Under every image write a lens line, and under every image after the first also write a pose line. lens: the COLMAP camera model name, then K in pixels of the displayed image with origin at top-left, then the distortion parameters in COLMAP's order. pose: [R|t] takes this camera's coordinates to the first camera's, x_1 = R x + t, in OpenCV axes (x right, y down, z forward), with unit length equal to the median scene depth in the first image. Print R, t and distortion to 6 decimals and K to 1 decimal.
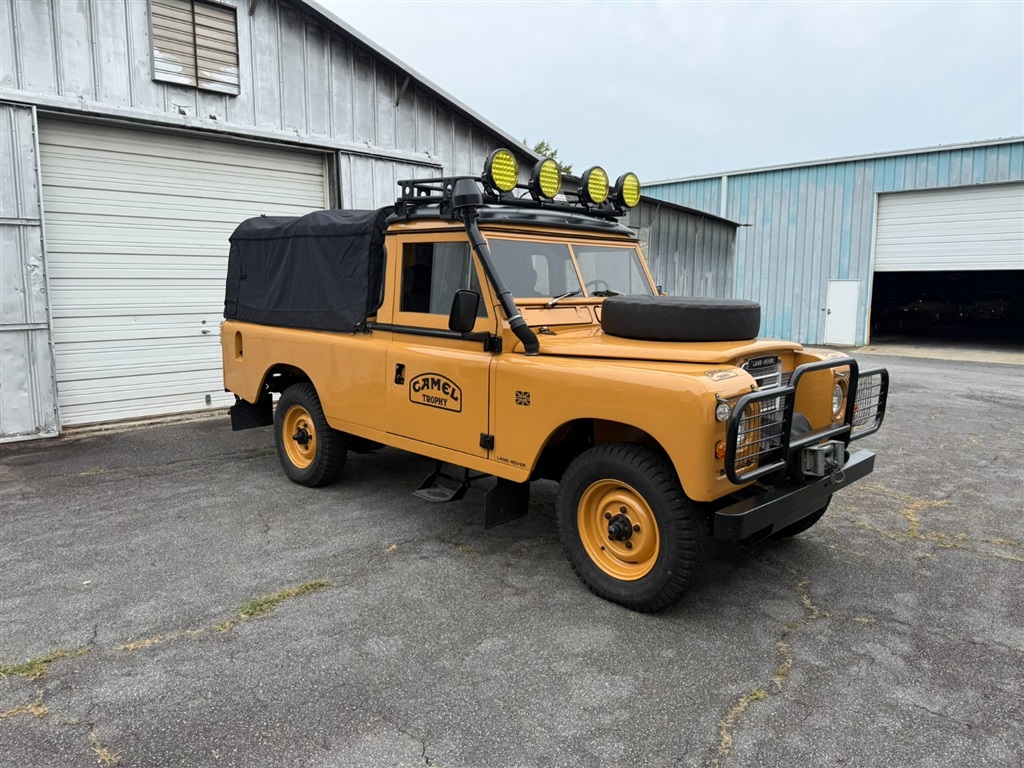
lens RADIAL K [[717.7, 0, 515.7], [0, 717.7, 377.3], [0, 0, 1]] dist [0.043468, -0.053006]
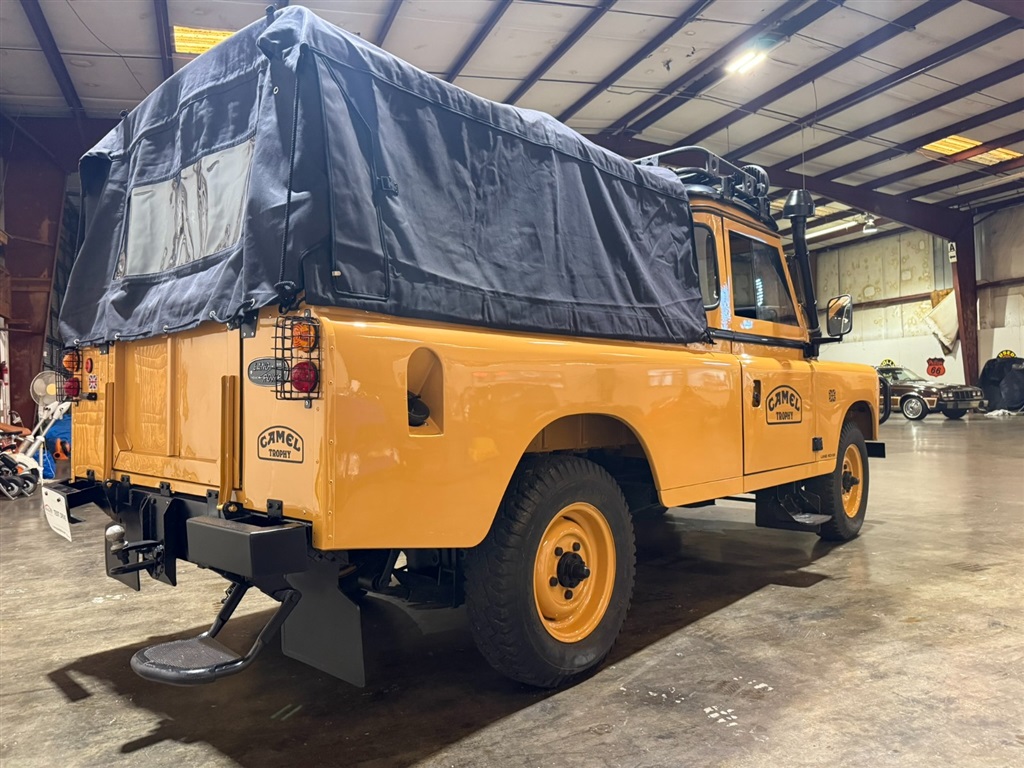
lens RADIAL K [[725.7, 0, 514.8], [0, 725.7, 386.4], [0, 0, 1]] dist [0.030013, -0.034997]
pose [[-0.037560, -0.003222, 0.999289, -0.931178], [0.143157, 0.989663, 0.008572, -0.055417], [-0.988987, 0.143378, -0.036710, 1.256088]]
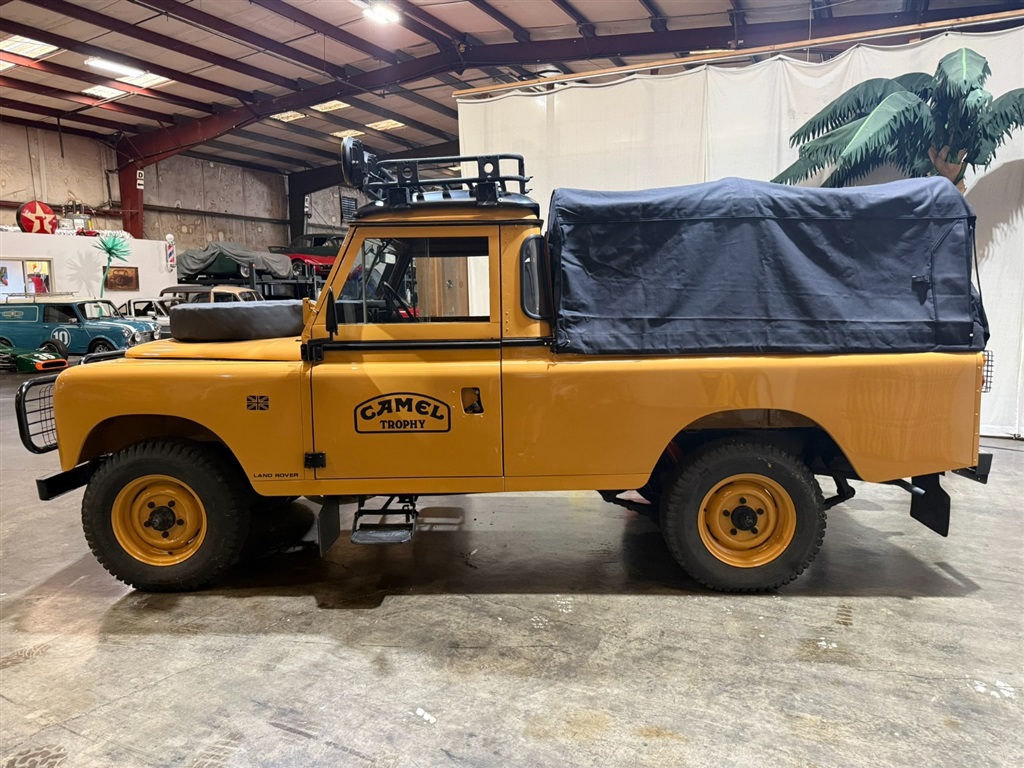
lens RADIAL K [[719.7, 0, 514.0], [0, 719.7, 386.1], [0, 0, 1]] dist [0.039326, -0.048034]
pose [[-0.727743, 0.080533, -0.681105, 0.606081], [-0.085203, 0.974774, 0.206293, -0.216086], [0.680537, 0.208161, -0.702523, 1.818761]]
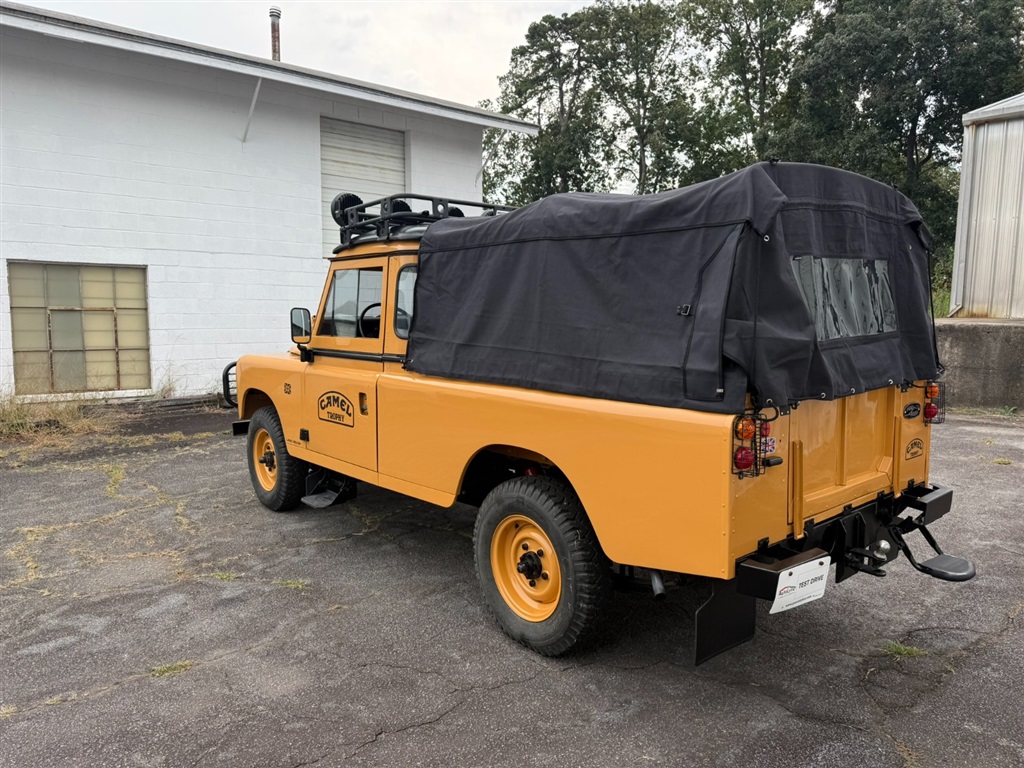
lens RADIAL K [[719.7, 0, 514.0], [0, 719.7, 386.1], [0, 0, 1]] dist [0.039326, -0.048034]
pose [[-0.996368, -0.019868, 0.082799, -0.160890], [0.000581, 0.970787, 0.239940, -0.284095], [-0.085147, 0.239117, -0.967250, 2.129007]]
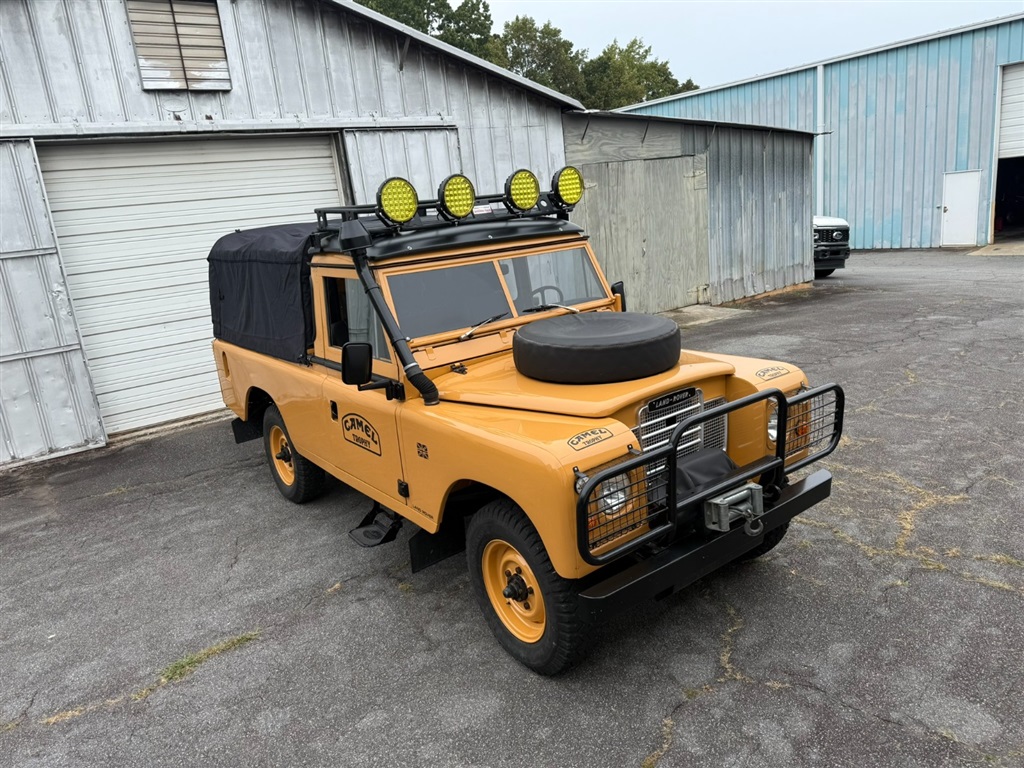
lens RADIAL K [[719.7, 0, 514.0], [0, 719.7, 386.1], [0, 0, 1]] dist [0.039326, -0.048034]
pose [[0.984588, -0.062832, -0.163212, 0.239820], [0.082335, 0.989875, 0.115619, -0.129069], [0.154295, -0.127276, 0.979793, 0.067261]]
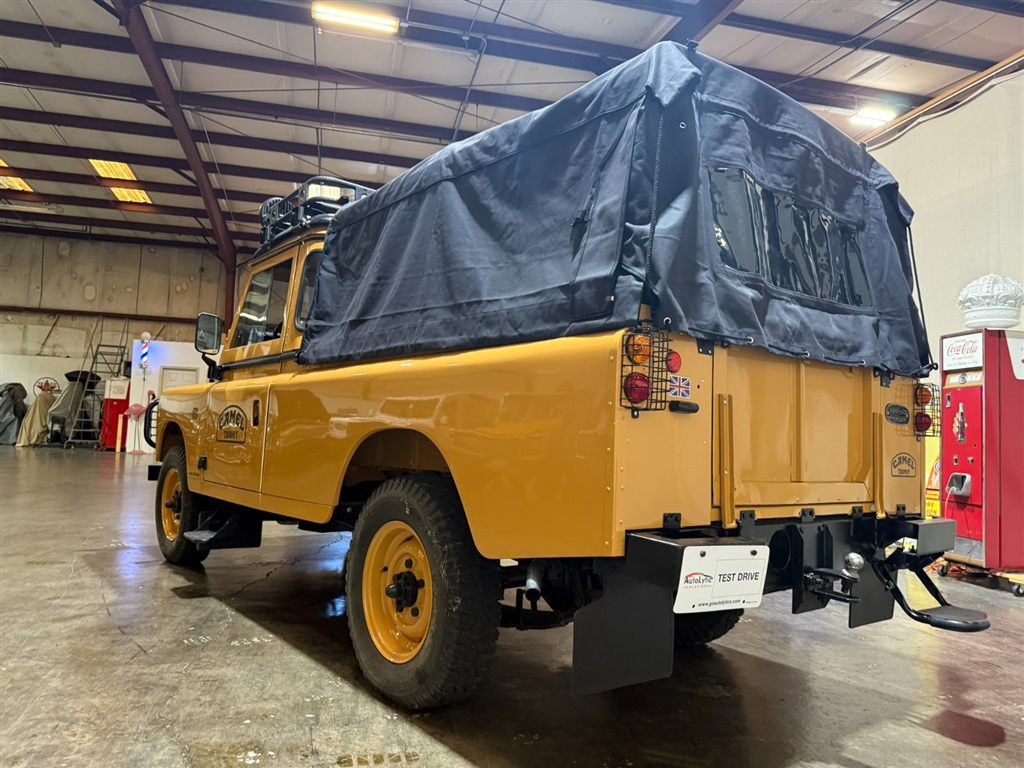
lens RADIAL K [[730.2, 0, 516.8], [0, 730.2, 388.5], [0, 0, 1]] dist [0.007938, -0.010105]
pose [[-0.991626, -0.048365, 0.119748, -0.268855], [-0.041550, 0.997406, 0.058770, -0.123982], [-0.122280, 0.053302, -0.991063, 2.009908]]
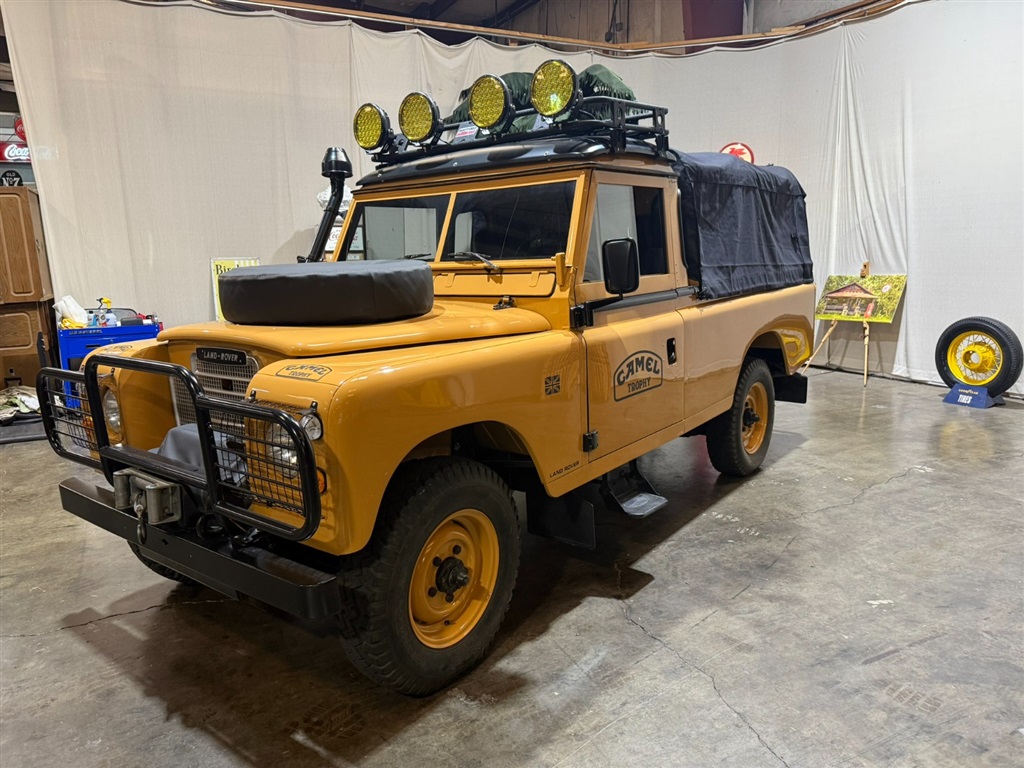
lens RADIAL K [[720.2, 0, 508.7], [0, 720.2, 385.5], [0, 0, 1]] dist [0.039570, -0.049332]
pose [[0.105075, 0.167709, -0.980221, 0.882082], [-0.096642, 0.982734, 0.157780, -0.108048], [0.989757, 0.078152, 0.119469, 0.974993]]
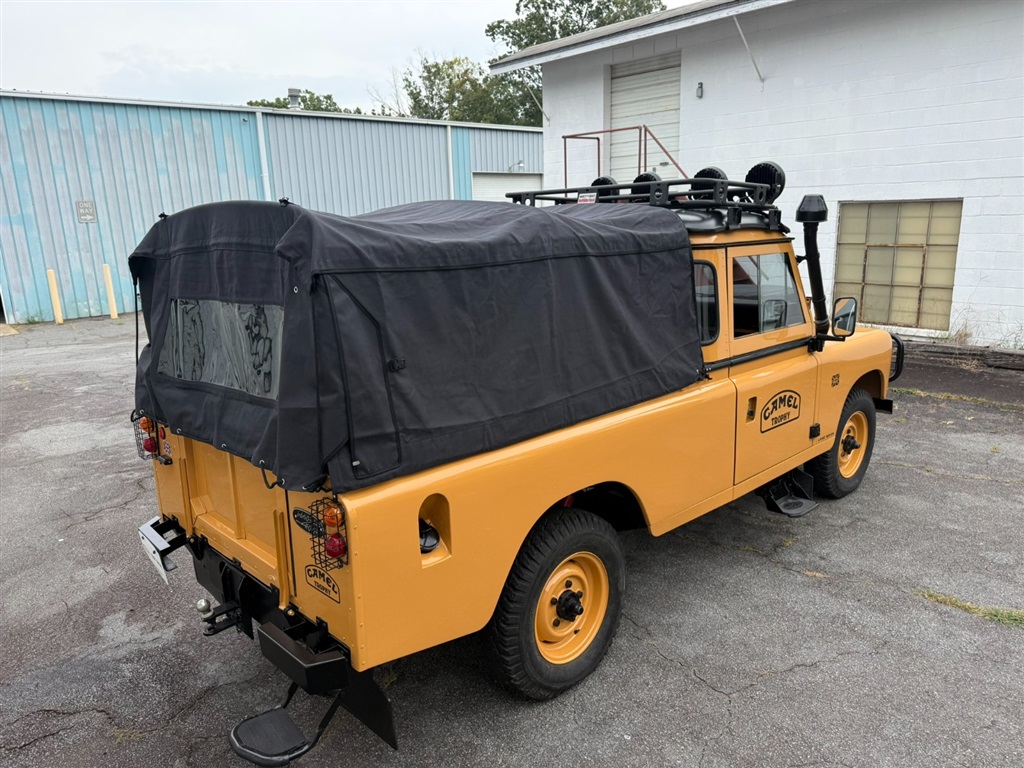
lens RADIAL K [[725.7, 0, 514.8], [0, 725.7, 386.4], [0, 0, 1]] dist [0.030013, -0.034997]
pose [[0.028786, -0.232606, 0.972145, -0.989976], [0.163659, 0.960521, 0.224979, -0.268054], [-0.986097, 0.152624, 0.065717, 1.184332]]
